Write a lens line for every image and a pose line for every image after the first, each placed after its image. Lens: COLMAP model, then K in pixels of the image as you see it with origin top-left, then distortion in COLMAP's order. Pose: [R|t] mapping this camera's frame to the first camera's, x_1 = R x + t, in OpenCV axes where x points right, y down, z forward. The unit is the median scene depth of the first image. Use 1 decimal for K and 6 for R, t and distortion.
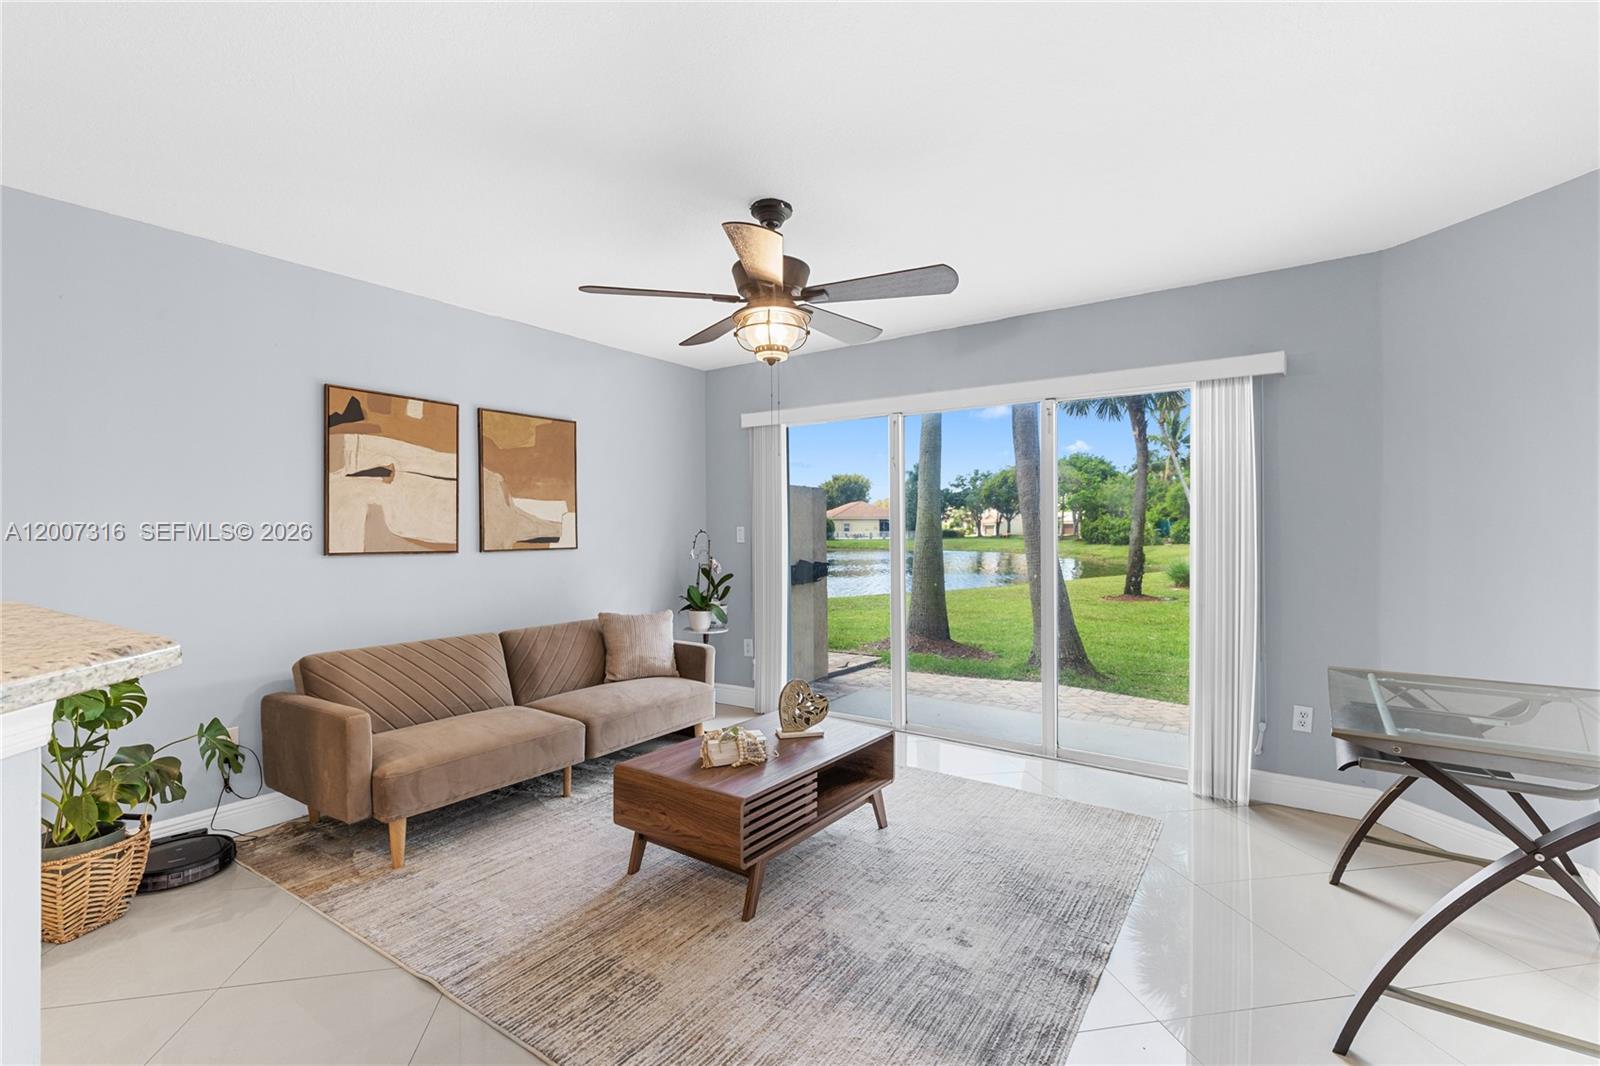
lens RADIAL K [[722.0, 0, 800.4], [0, 722.0, 534.3], [0, 0, 1]] dist [0.006106, 0.000409]
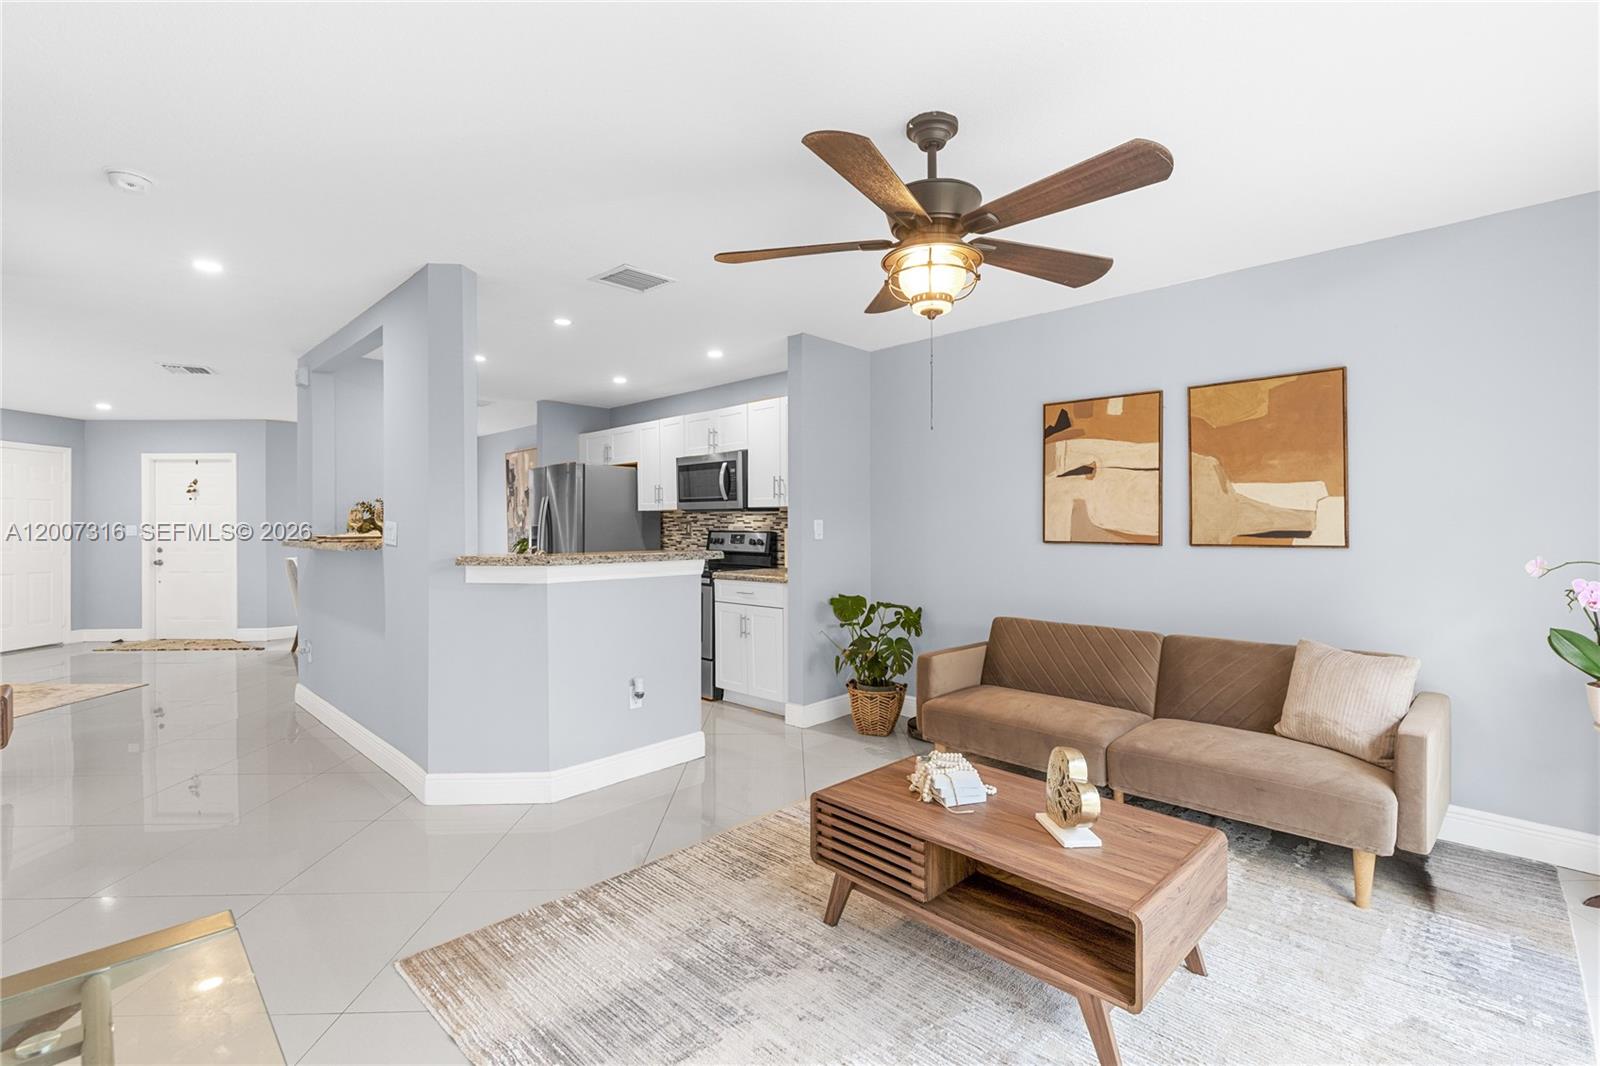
lens RADIAL K [[718.1, 0, 802.6], [0, 718.1, 527.5], [0, 0, 1]] dist [0.003067, 0.000336]
pose [[-0.166981, 0.008138, -0.985926, 0.542702], [-0.002766, 0.999958, 0.008723, -0.005267], [0.985956, 0.004183, -0.166952, 0.691167]]
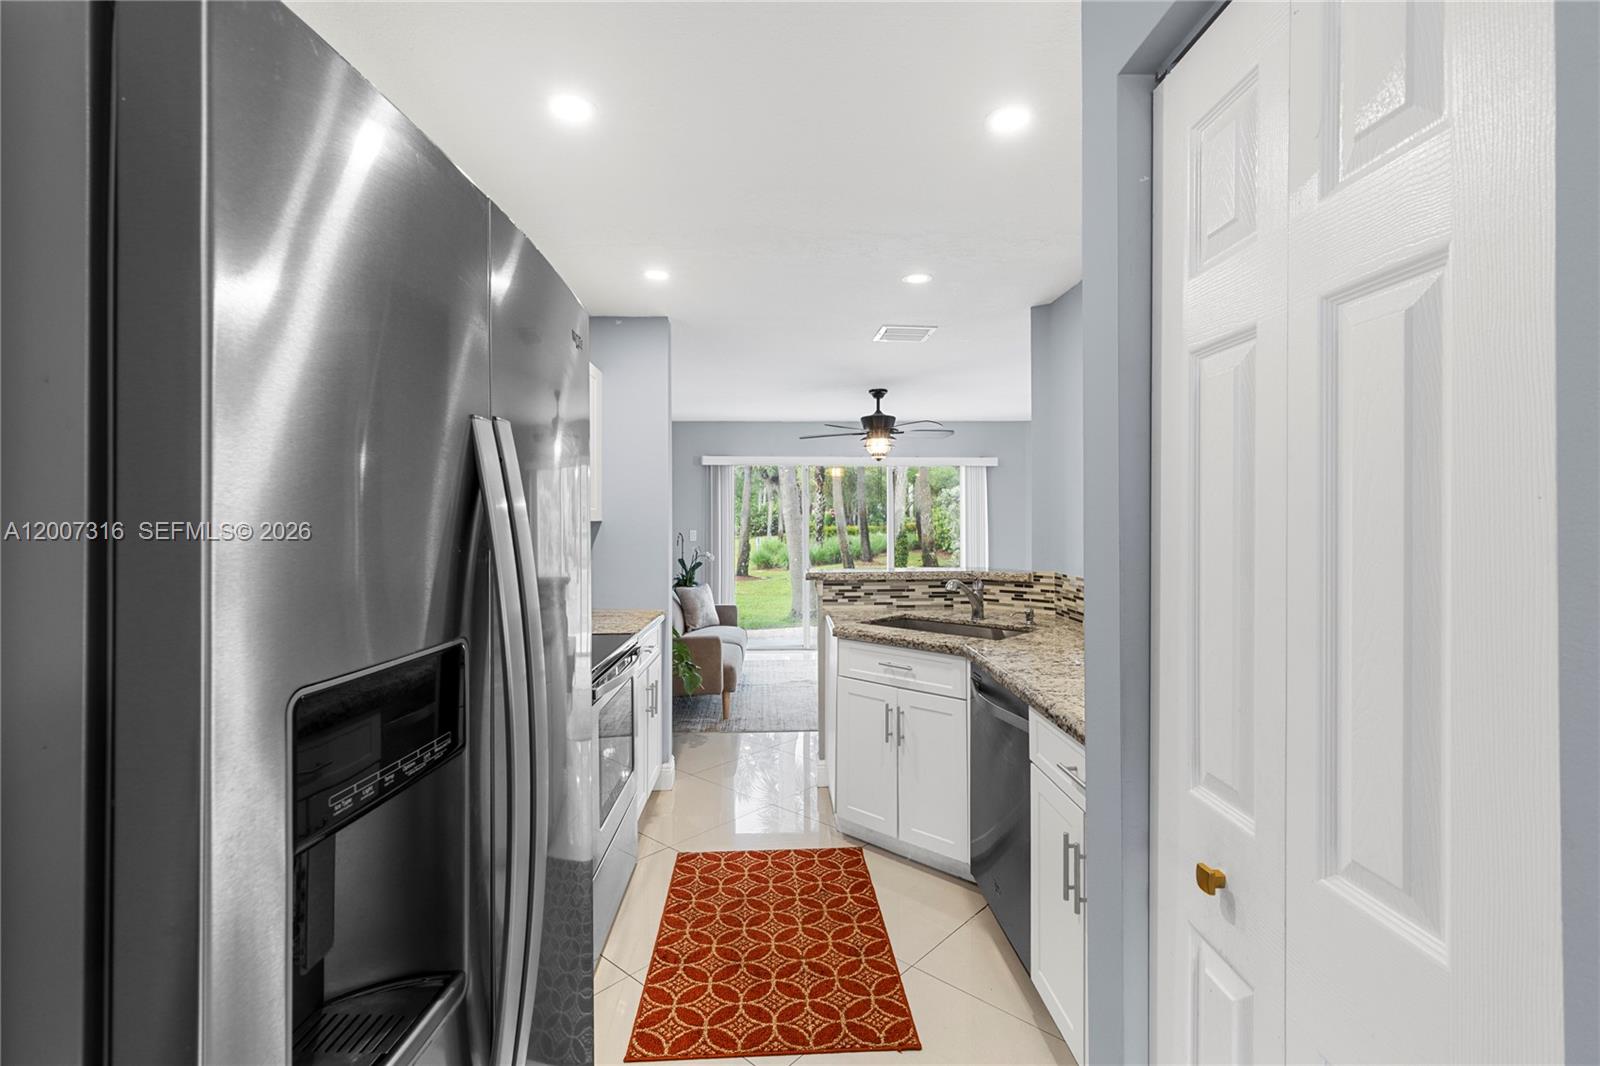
lens RADIAL K [[717.1, 0, 804.9], [0, 717.1, 520.5], [0, 0, 1]] dist [0.001393, -0.000166]
pose [[0.797374, 0.000986, 0.603485, -1.080305], [0.004502, 0.999961, -0.007582, -0.026010], [-0.603469, 0.008763, 0.797339, -0.429791]]
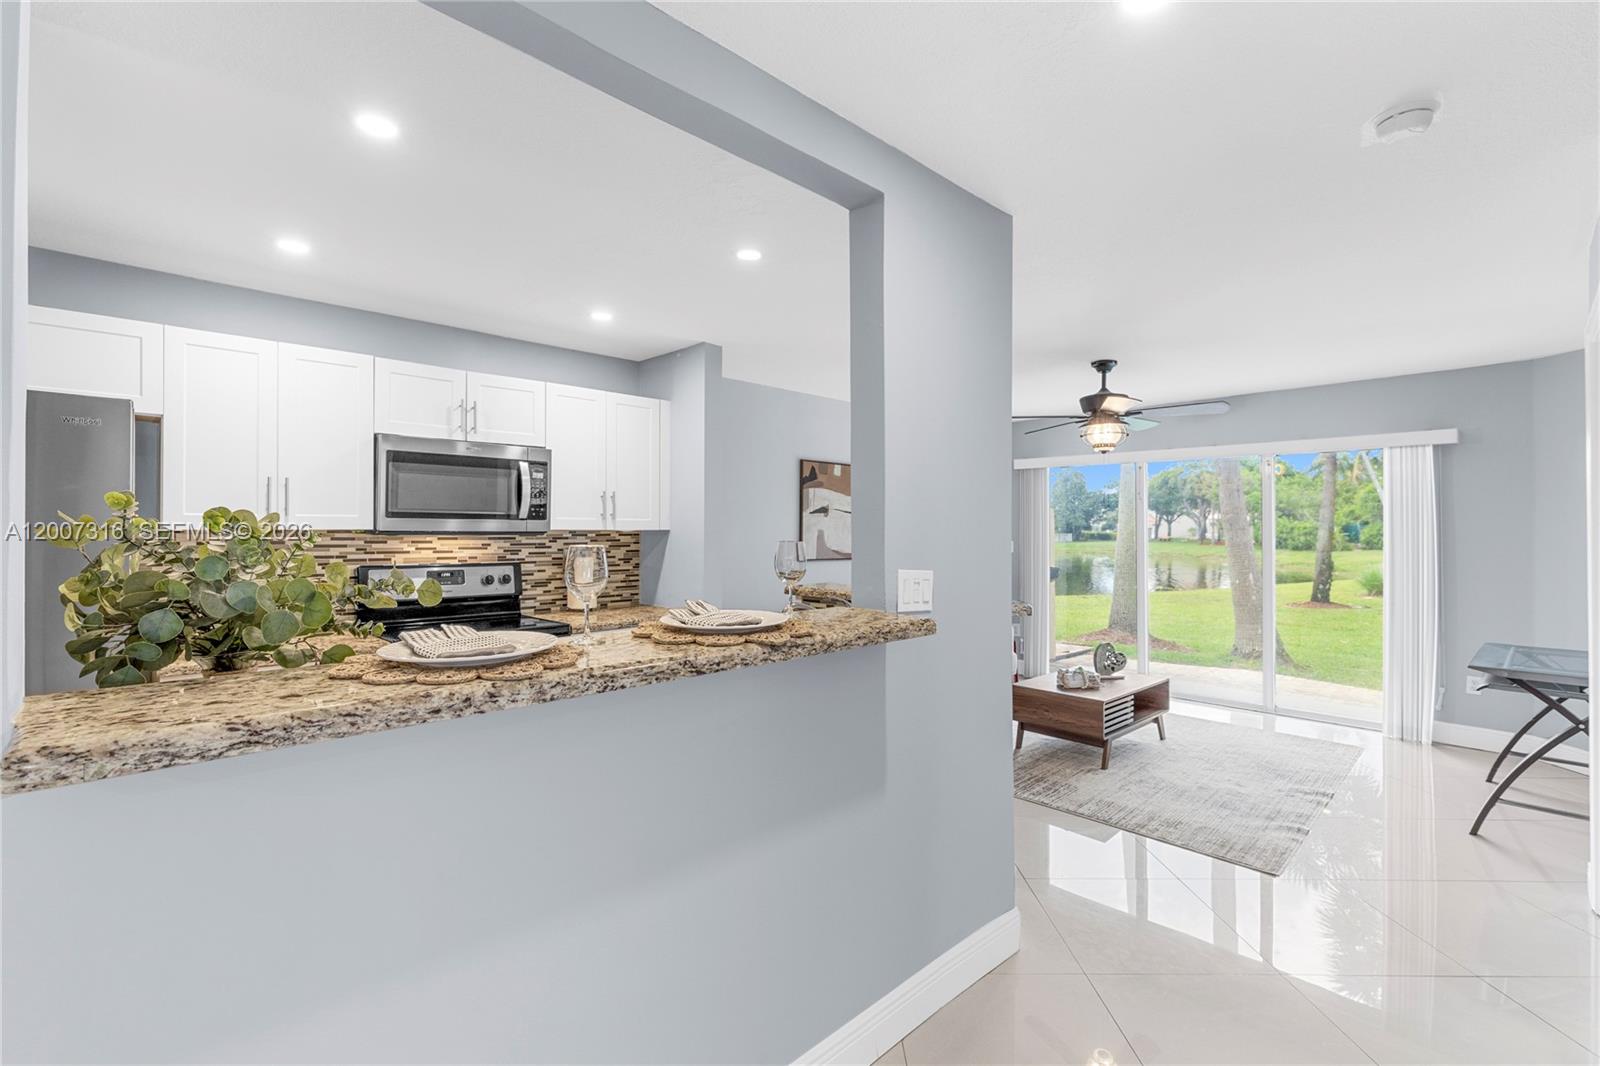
lens RADIAL K [[713.8, 0, 803.3], [0, 713.8, 525.5], [0, 0, 1]] dist [0.001237, -0.000281]
pose [[0.982165, 0.003986, -0.187977, -0.292877], [-0.006494, 0.999898, -0.012733, -0.027816], [0.187907, 0.013727, 0.982091, -0.546429]]
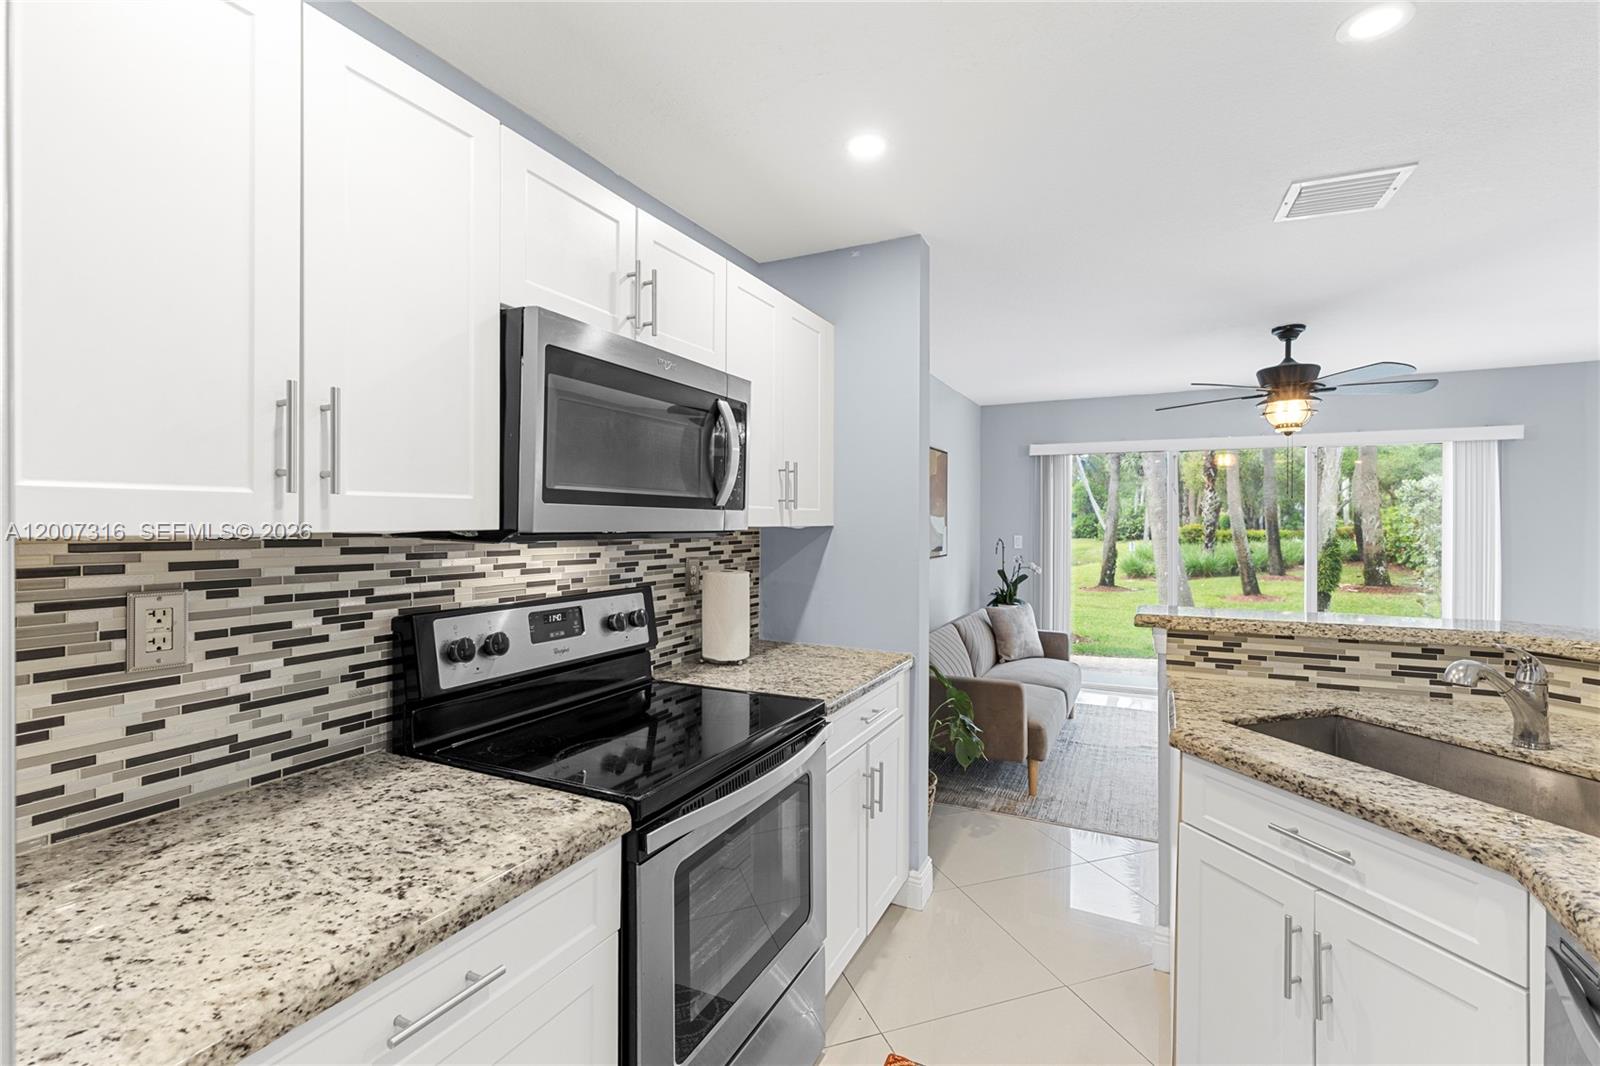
lens RADIAL K [[713.8, 0, 803.3], [0, 713.8, 525.5], [0, 0, 1]] dist [0.001237, -0.000281]
pose [[0.989382, 0.004988, 0.145252, -0.846588], [-0.004763, 0.999987, -0.001896, -0.032708], [-0.145259, 0.001184, 0.989393, -0.195001]]
